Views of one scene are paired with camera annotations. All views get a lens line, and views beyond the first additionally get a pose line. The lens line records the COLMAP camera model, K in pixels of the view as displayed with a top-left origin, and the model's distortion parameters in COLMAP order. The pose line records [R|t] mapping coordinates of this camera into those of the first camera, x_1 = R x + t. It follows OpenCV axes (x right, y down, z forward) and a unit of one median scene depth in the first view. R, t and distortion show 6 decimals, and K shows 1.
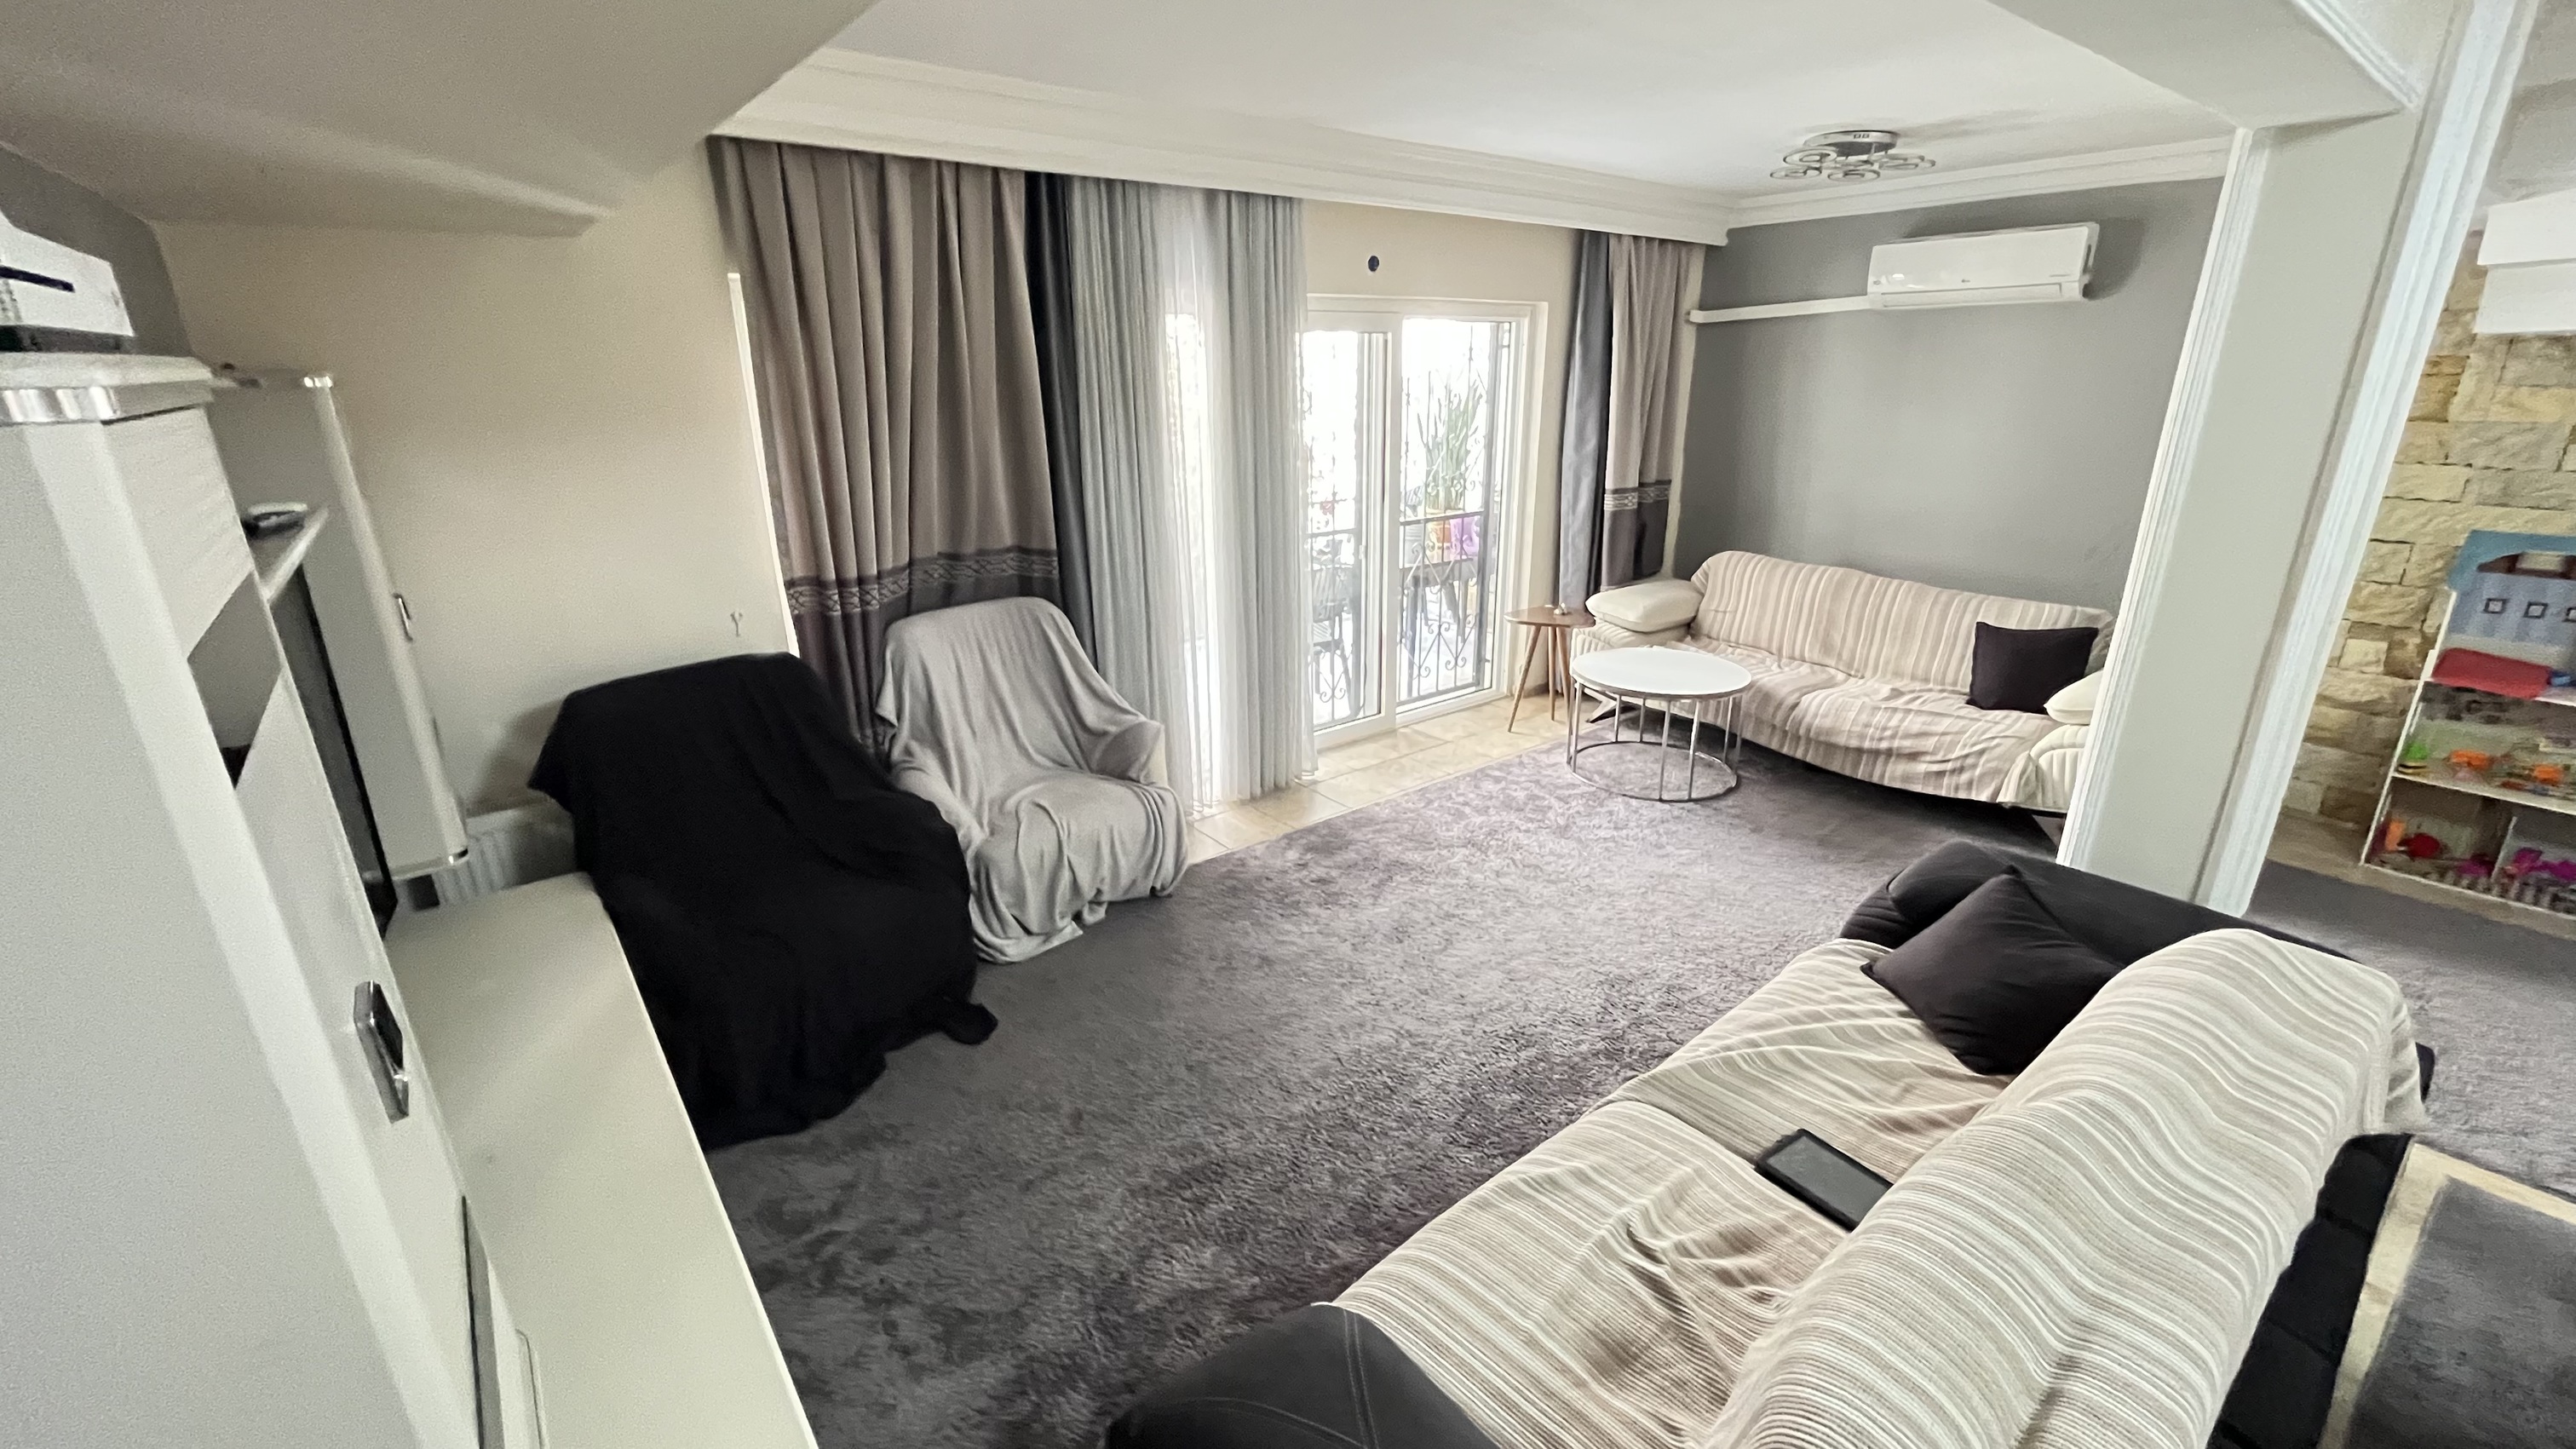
lens RADIAL K [[1046.6, 0, 1284.6], [0, 1046.6, 717.9], [0, 0, 1]] dist [-0.001208, -0.000474]
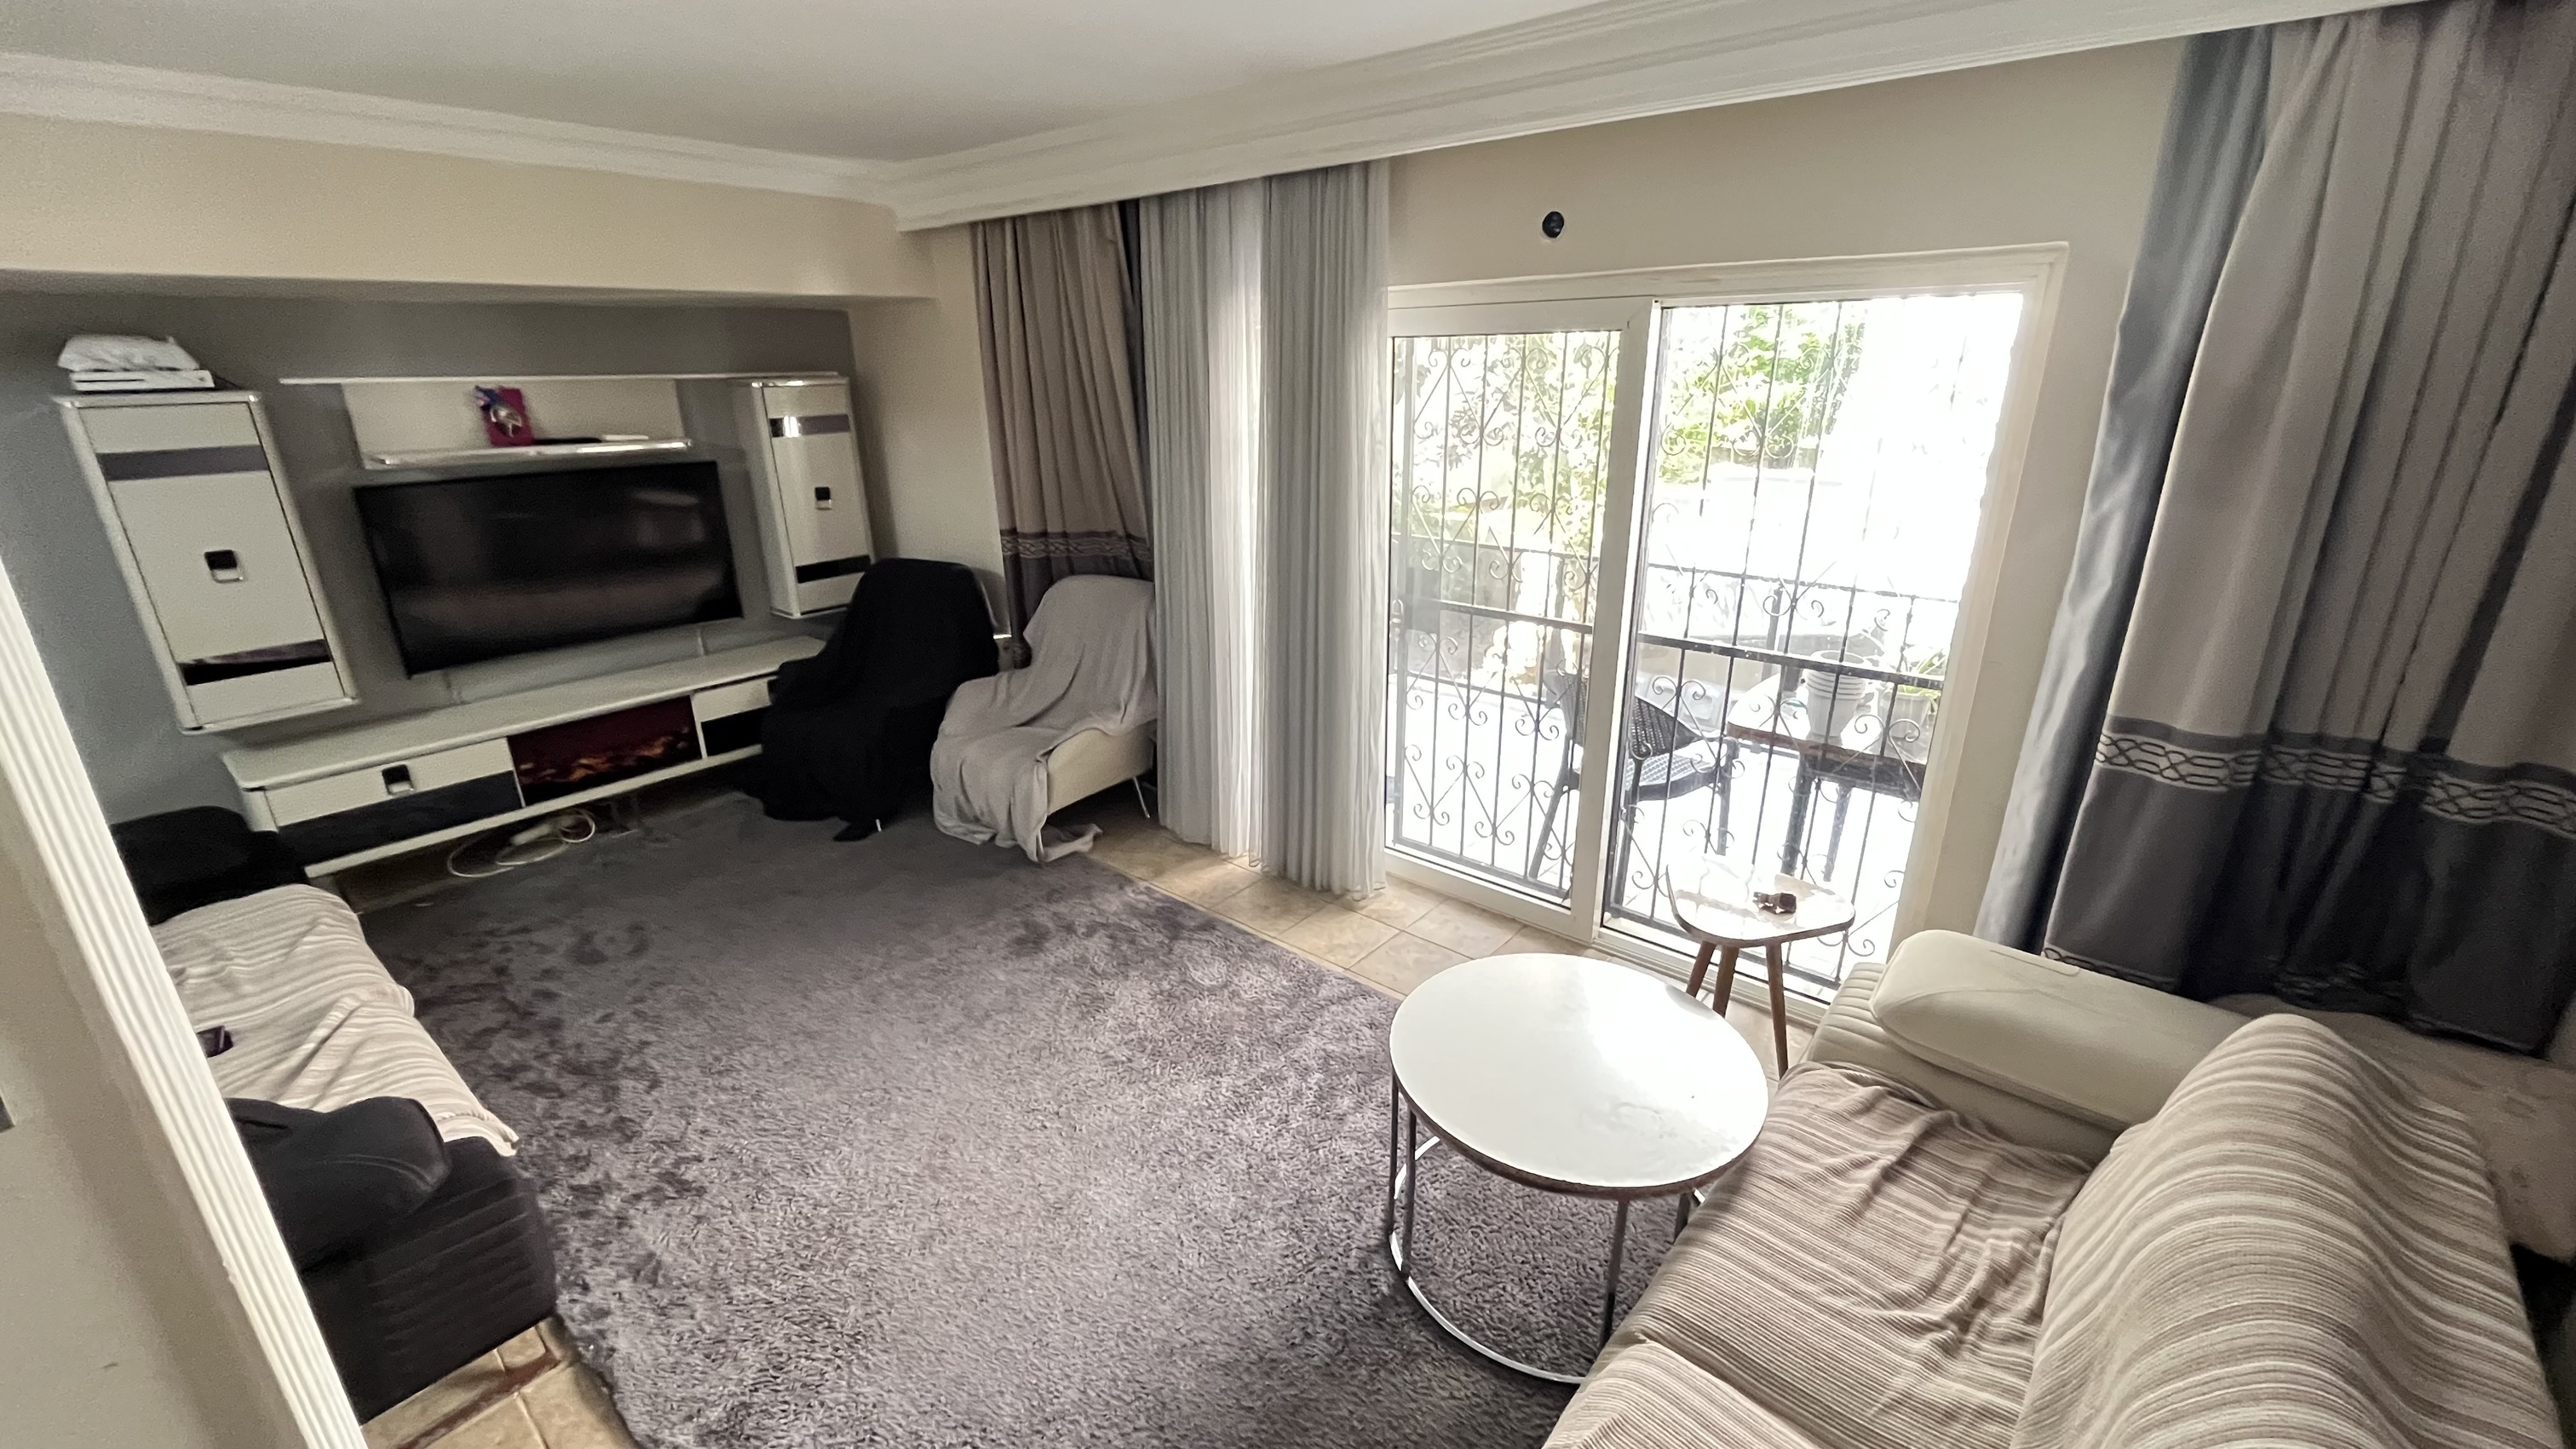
lens RADIAL K [[1046.6, 0, 1284.7], [0, 1046.6, 738.5], [0, 0, 1]] dist [-0.001208, -0.000474]
pose [[0.204792, 0.335644, -0.919458, 0.881775], [-0.313043, 0.912490, 0.263376, -0.312891], [0.927397, 0.233892, 0.291941, 0.866999]]
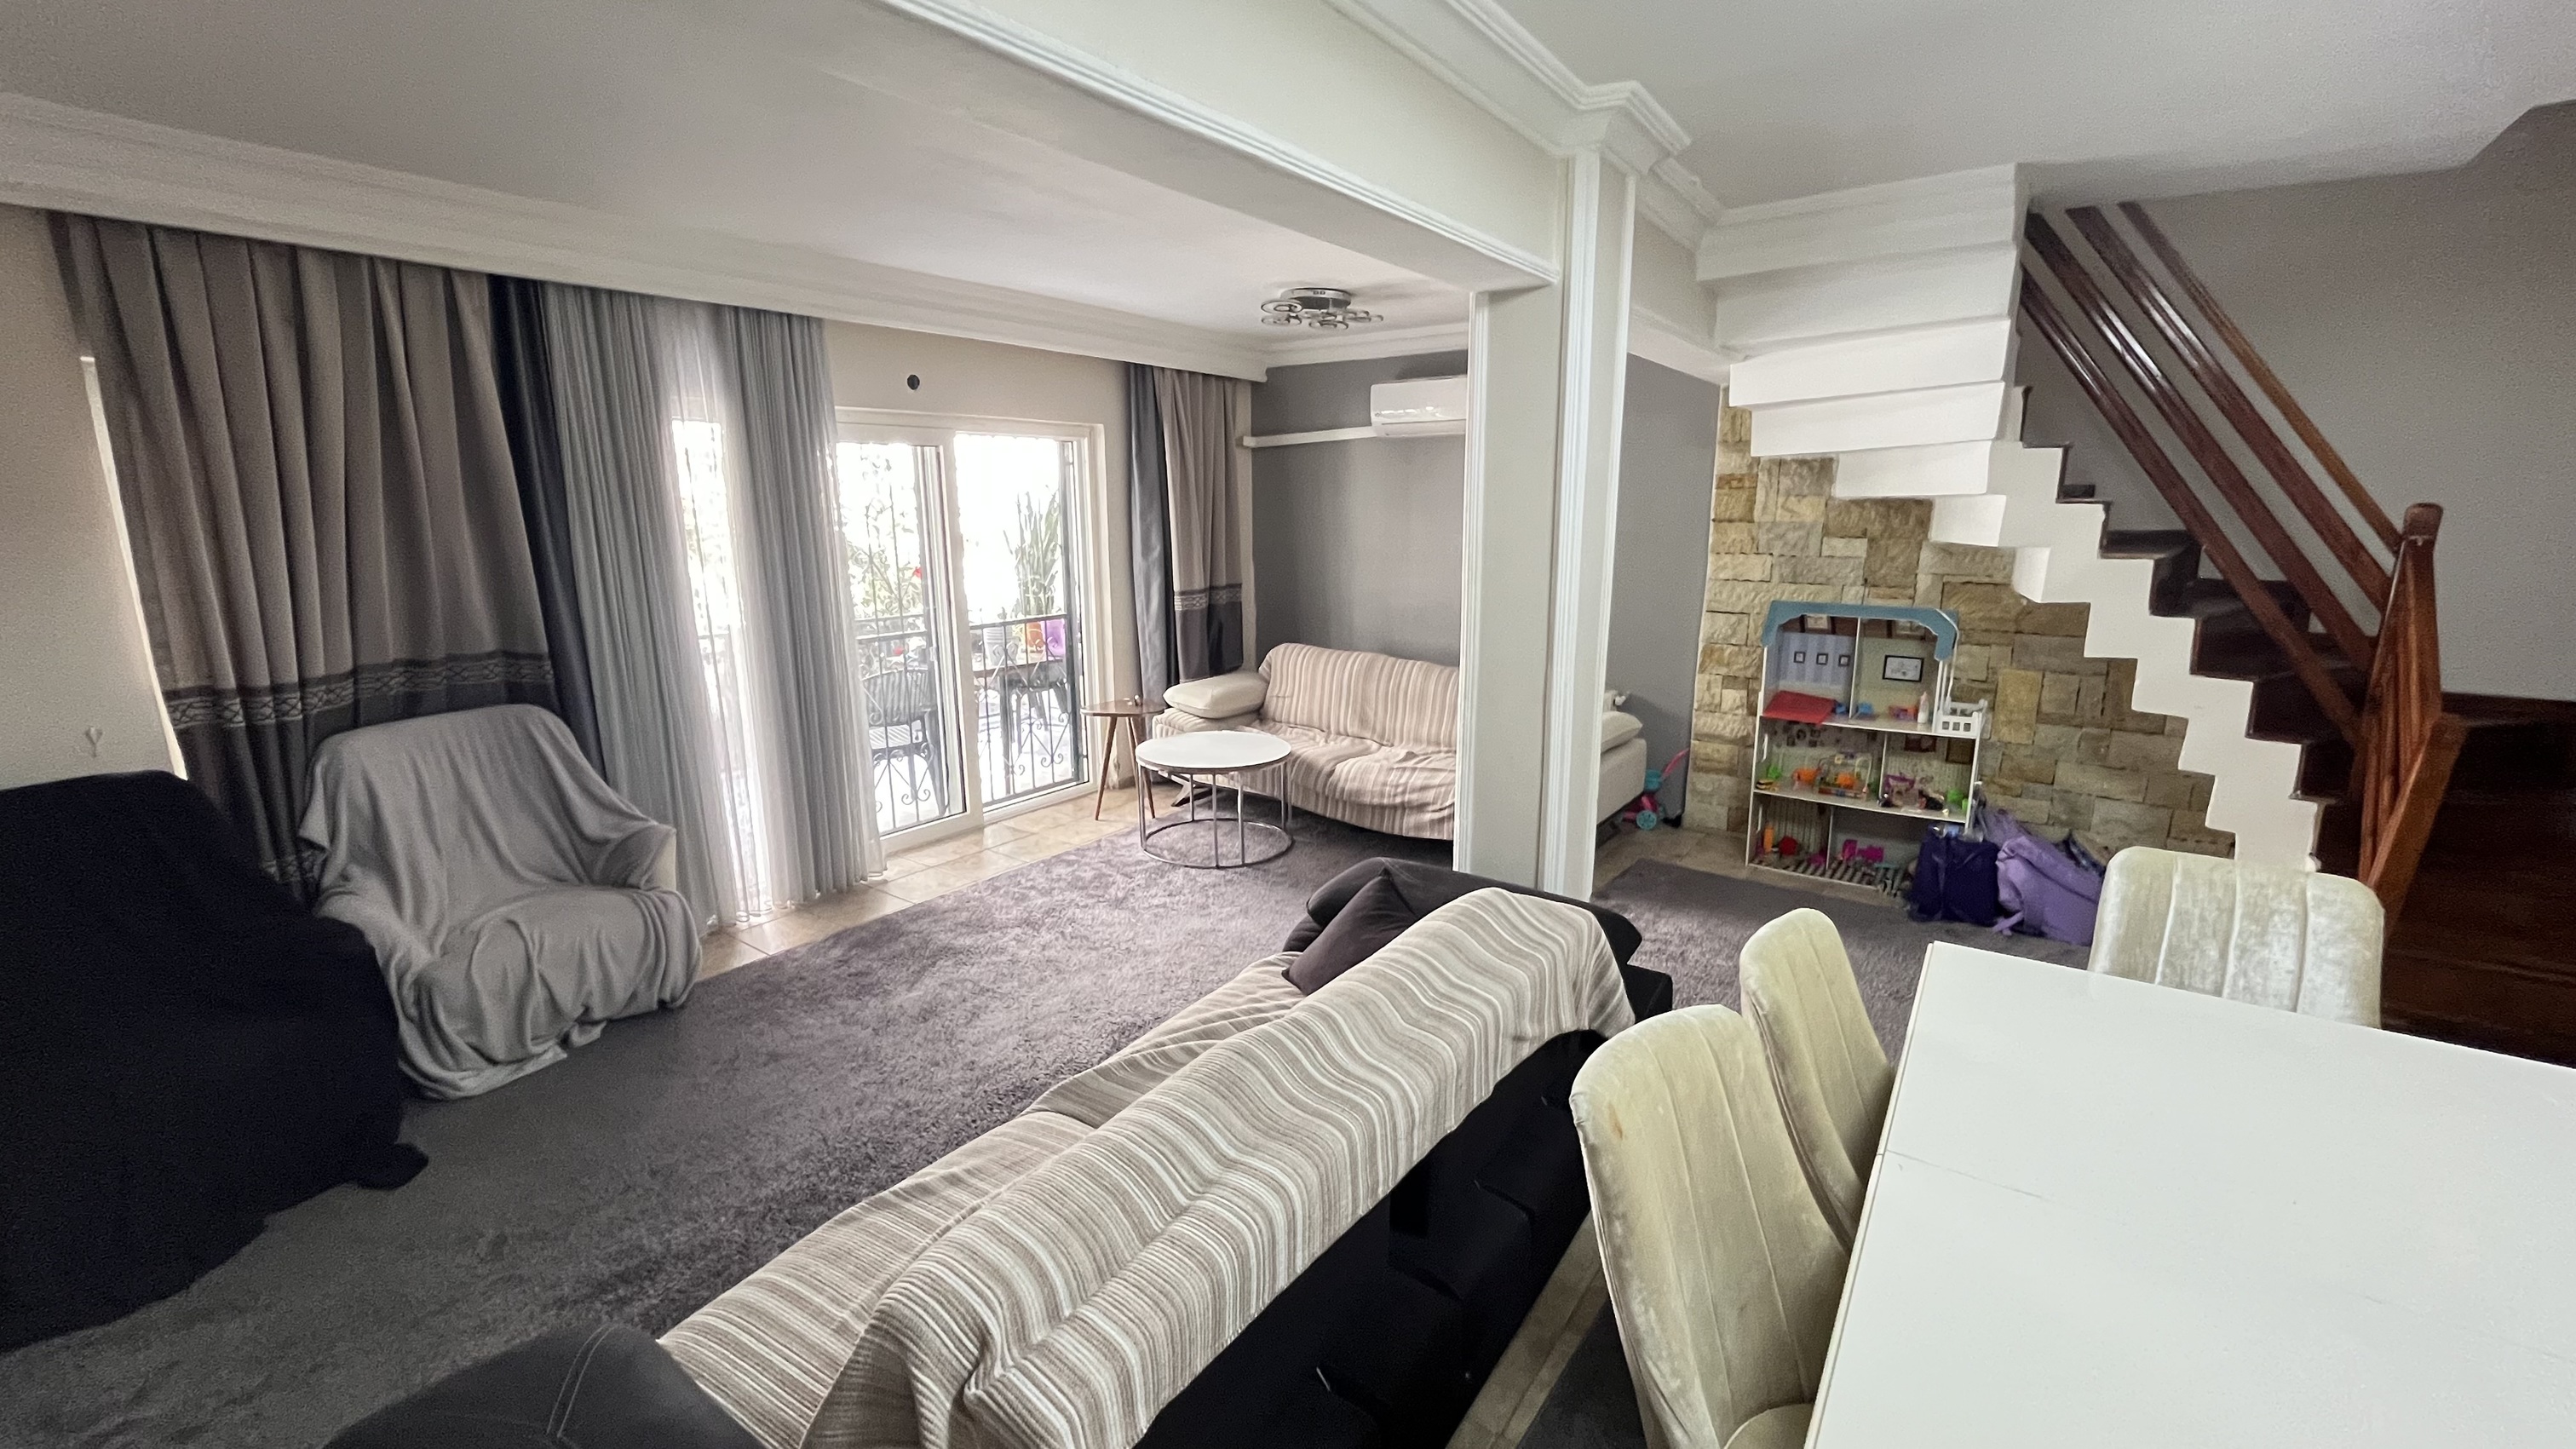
lens RADIAL K [[1046.6, 0, 1287.9], [0, 1046.6, 718.0], [0, 0, 1]] dist [-0.001208, -0.000474]
pose [[0.961230, -0.050675, 0.271050, 0.171257], [0.082354, 0.990864, -0.106801, 0.055936], [-0.263162, 0.124982, 0.956622, -0.085031]]
